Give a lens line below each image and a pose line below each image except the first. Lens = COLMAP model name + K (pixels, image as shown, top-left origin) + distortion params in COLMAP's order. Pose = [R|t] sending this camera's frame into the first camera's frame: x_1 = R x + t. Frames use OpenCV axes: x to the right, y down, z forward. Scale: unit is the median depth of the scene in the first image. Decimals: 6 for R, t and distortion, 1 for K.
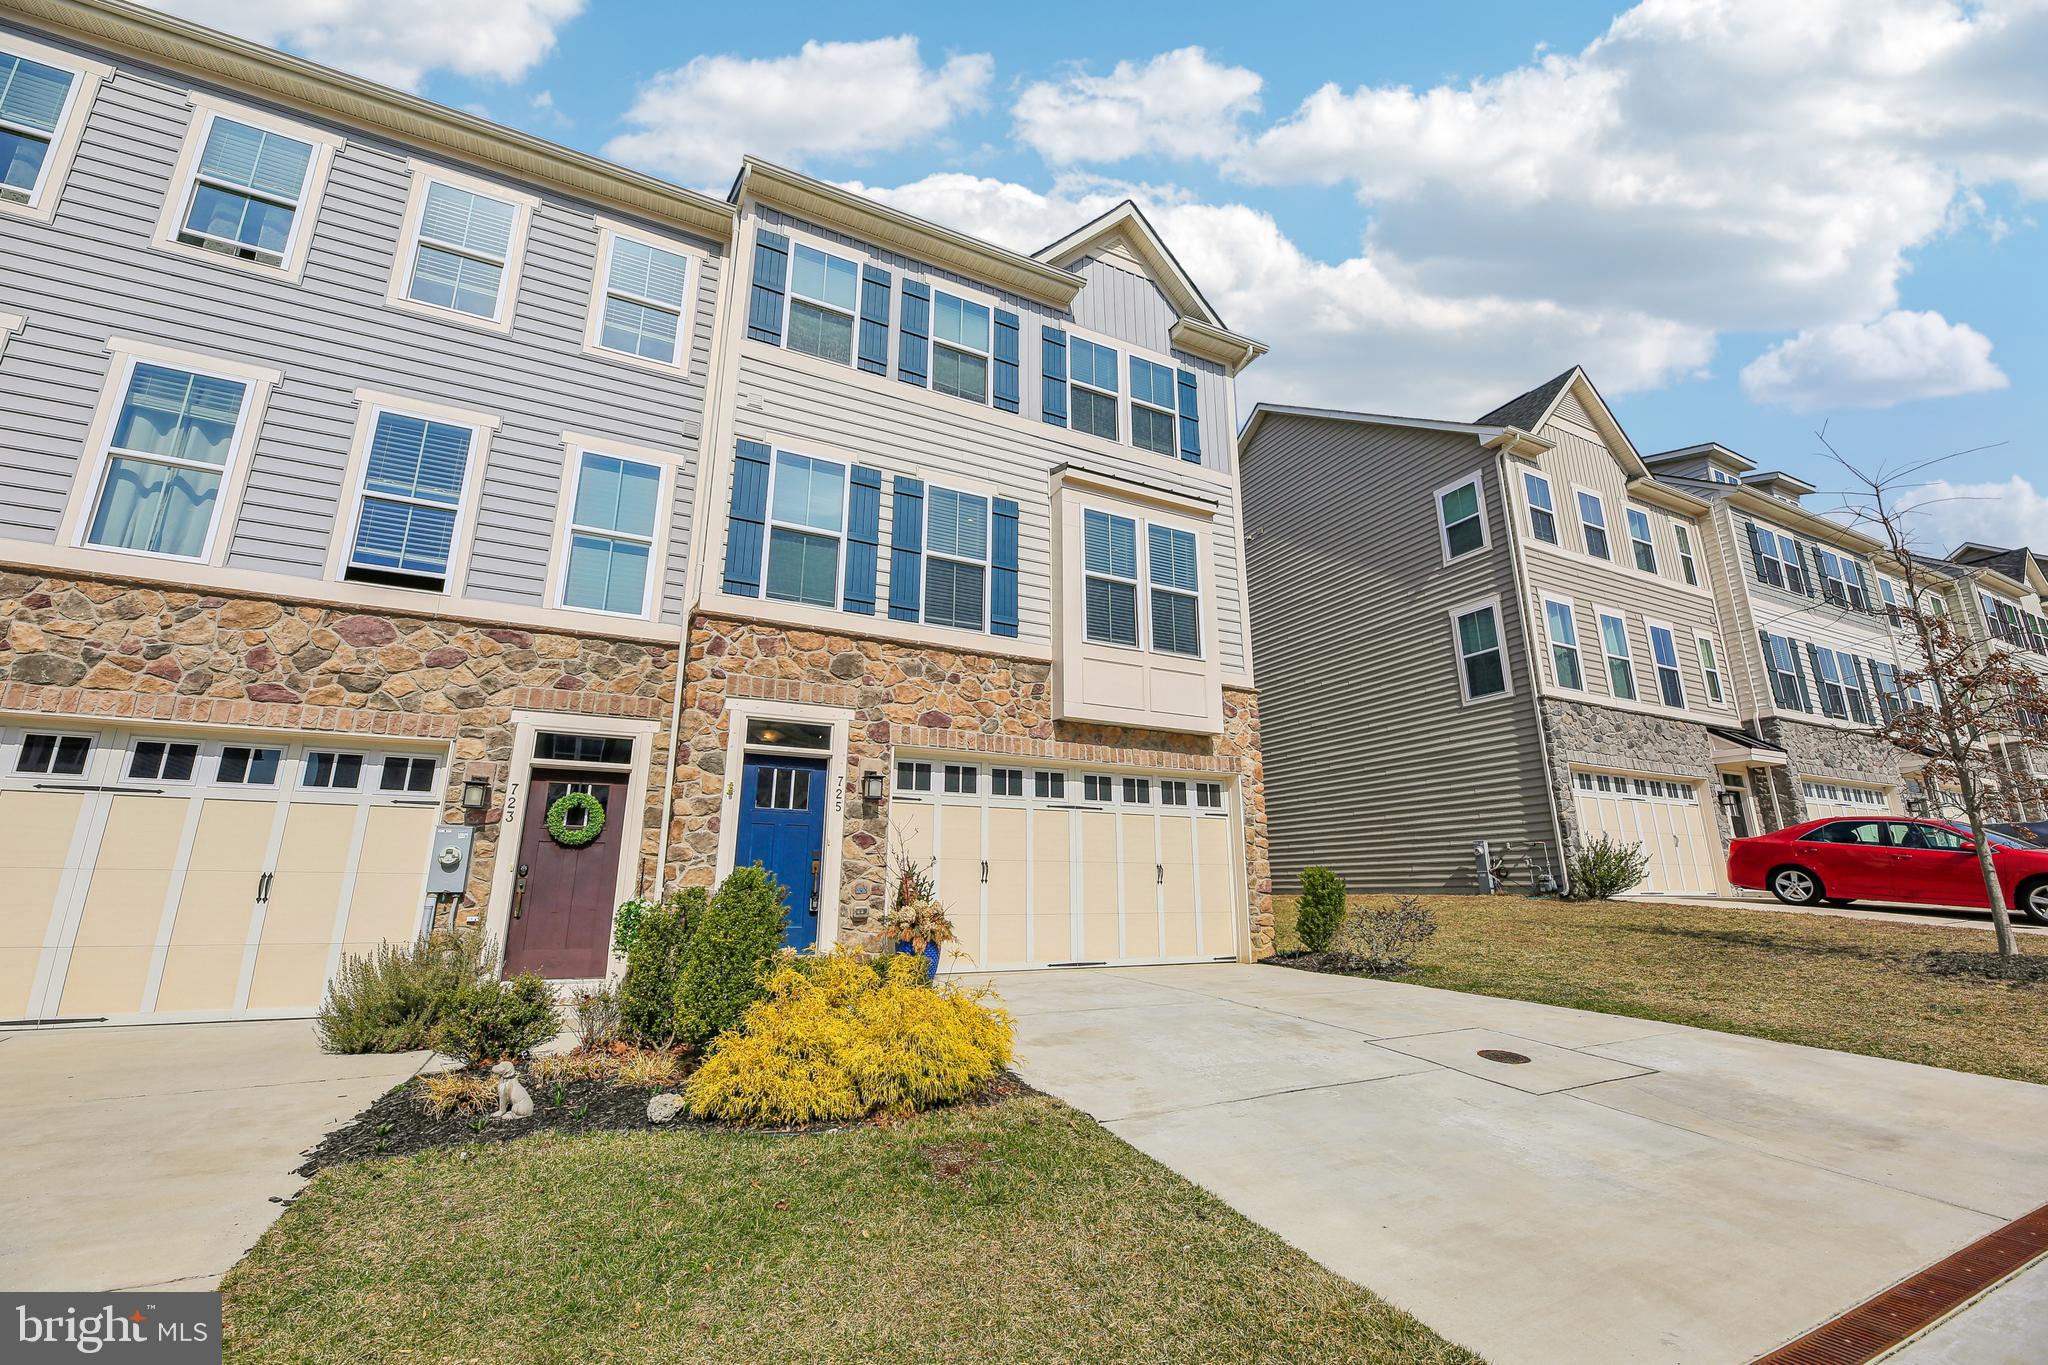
lens RADIAL K [[798.6, 0, 1076.6], [0, 798.6, 694.0], [0, 0, 1]] dist [-0.002294, -0.000955]
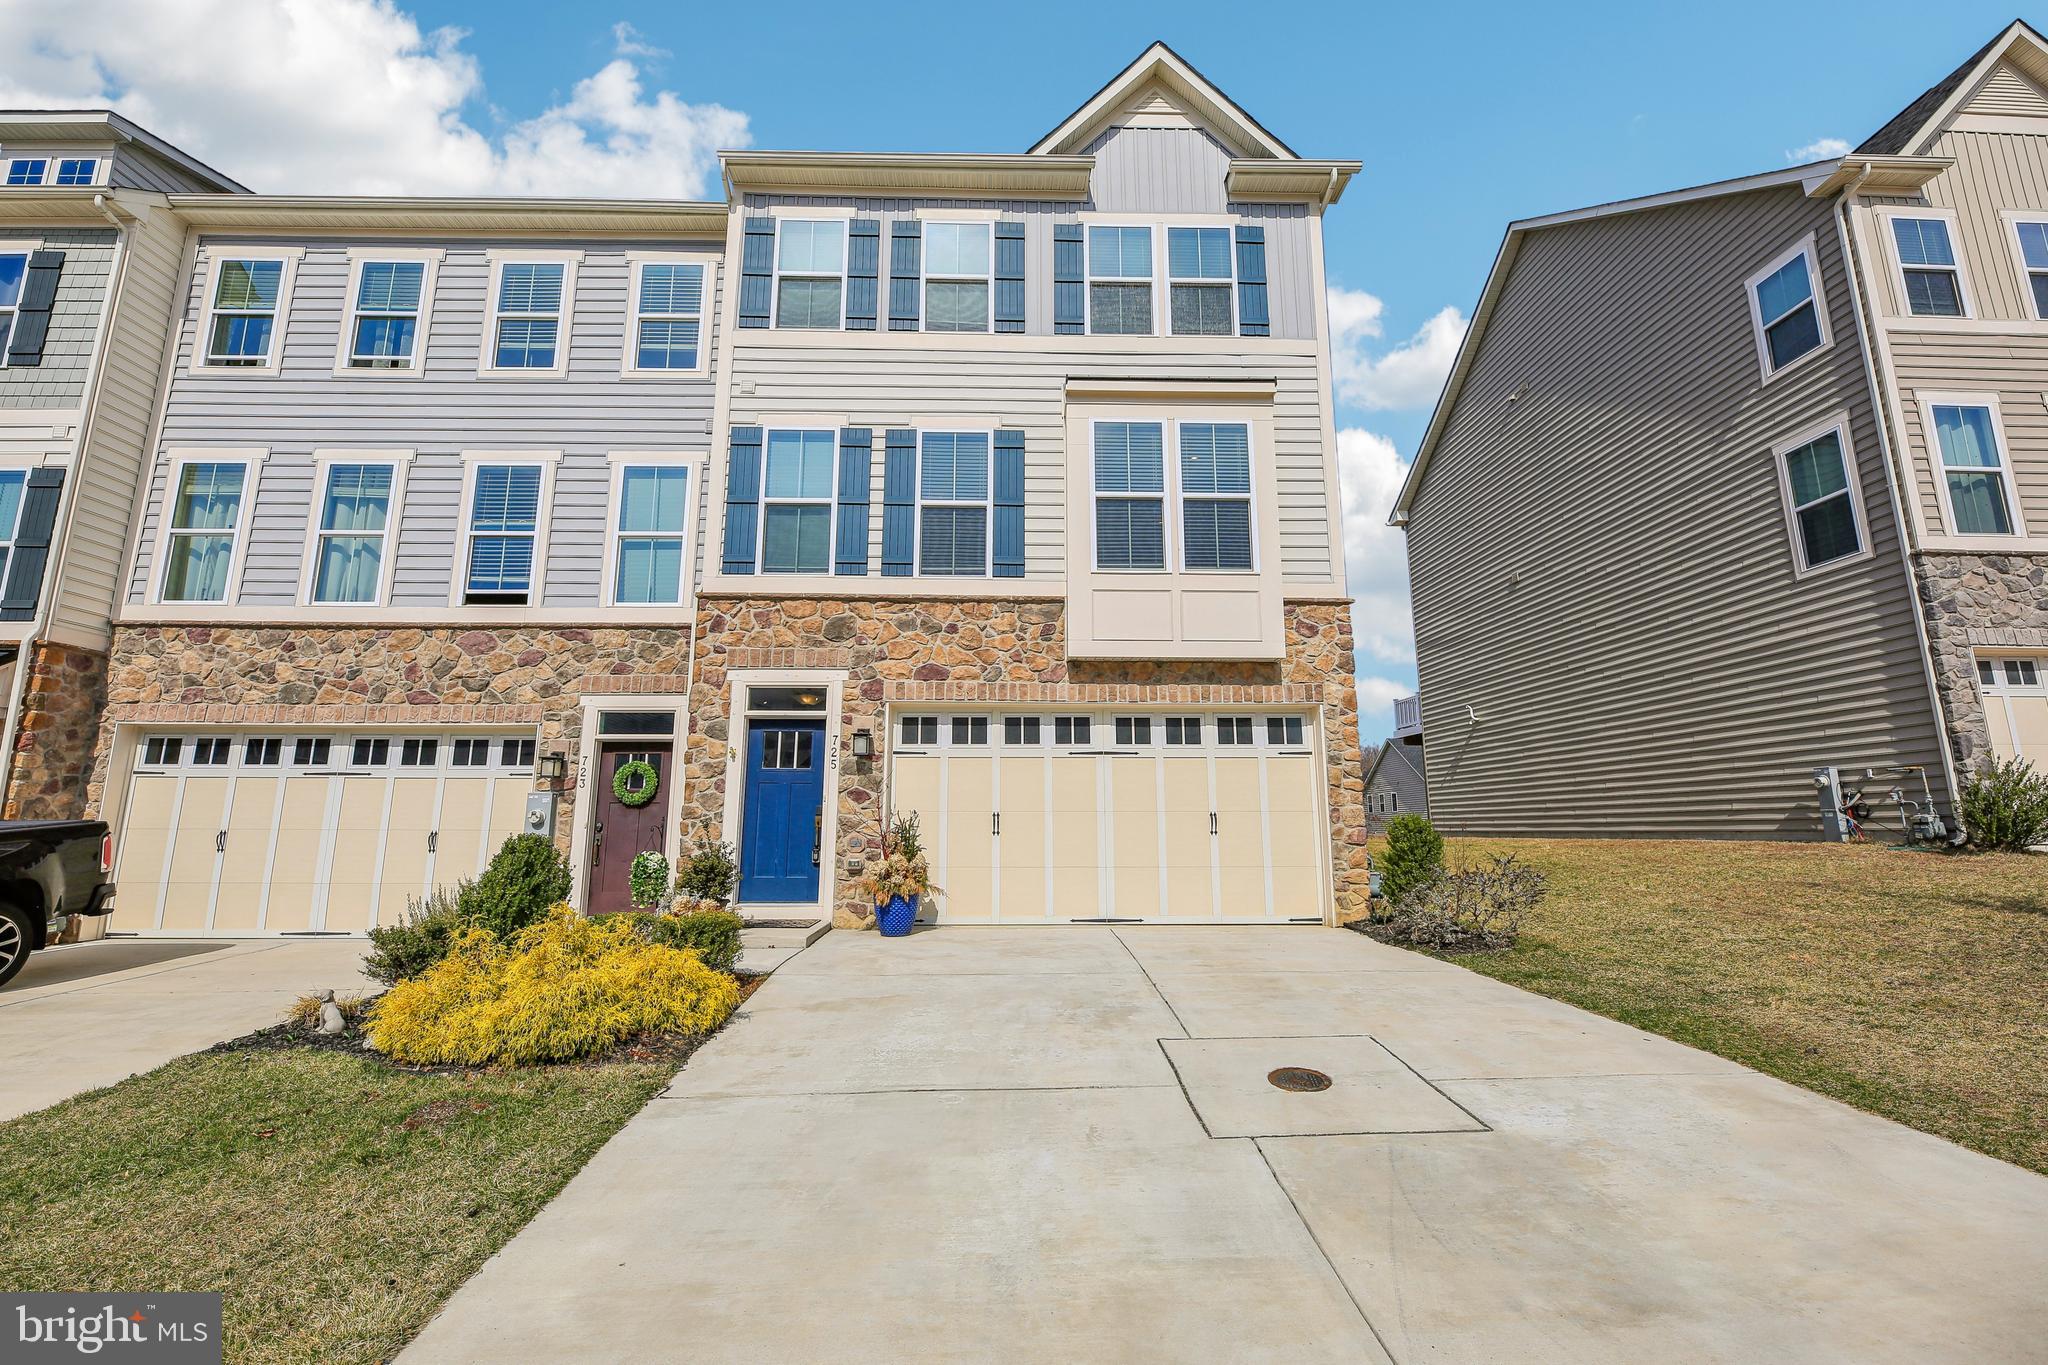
lens RADIAL K [[820.8, 0, 1046.5], [0, 820.8, 689.0], [0, 0, 1]] dist [-0.002362, -0.000842]
pose [[0.909806, -0.070845, -0.408942, 0.347306], [0.100878, 0.993523, 0.052313, 0.012884], [0.402587, -0.088847, 0.911060, 0.122354]]
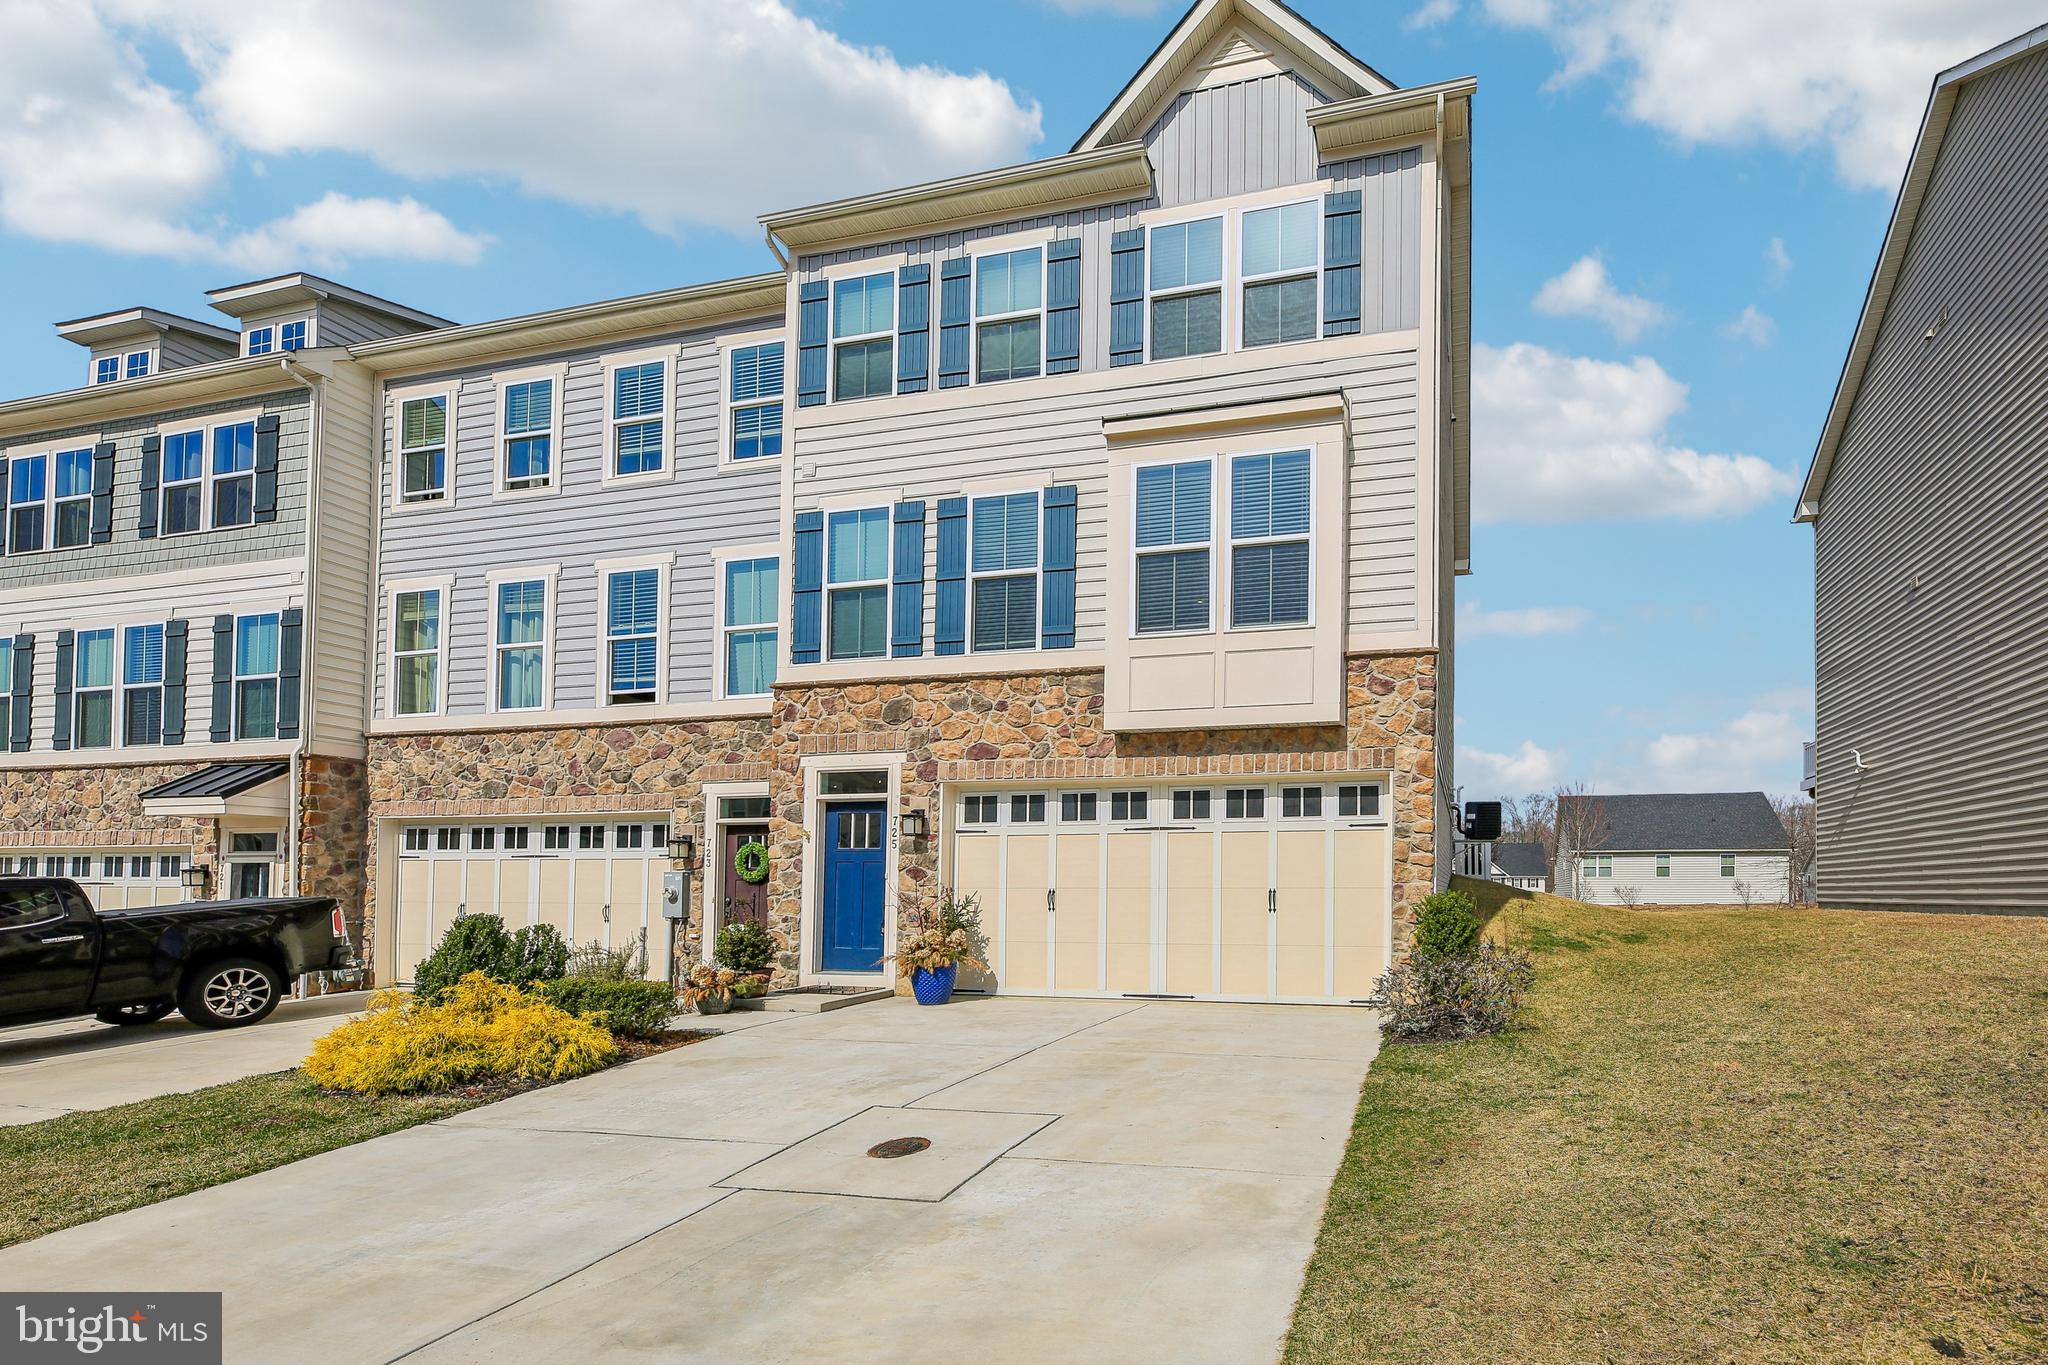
lens RADIAL K [[868.2, 0, 1248.0], [0, 868.2, 877.8], [0, 0, 1]] dist [-0.000862, -0.000057]
pose [[0.785229, -0.009030, -0.619140, 0.710808], [0.147180, 0.973959, 0.172456, 0.044910], [0.601460, -0.226543, 0.766110, 0.317373]]
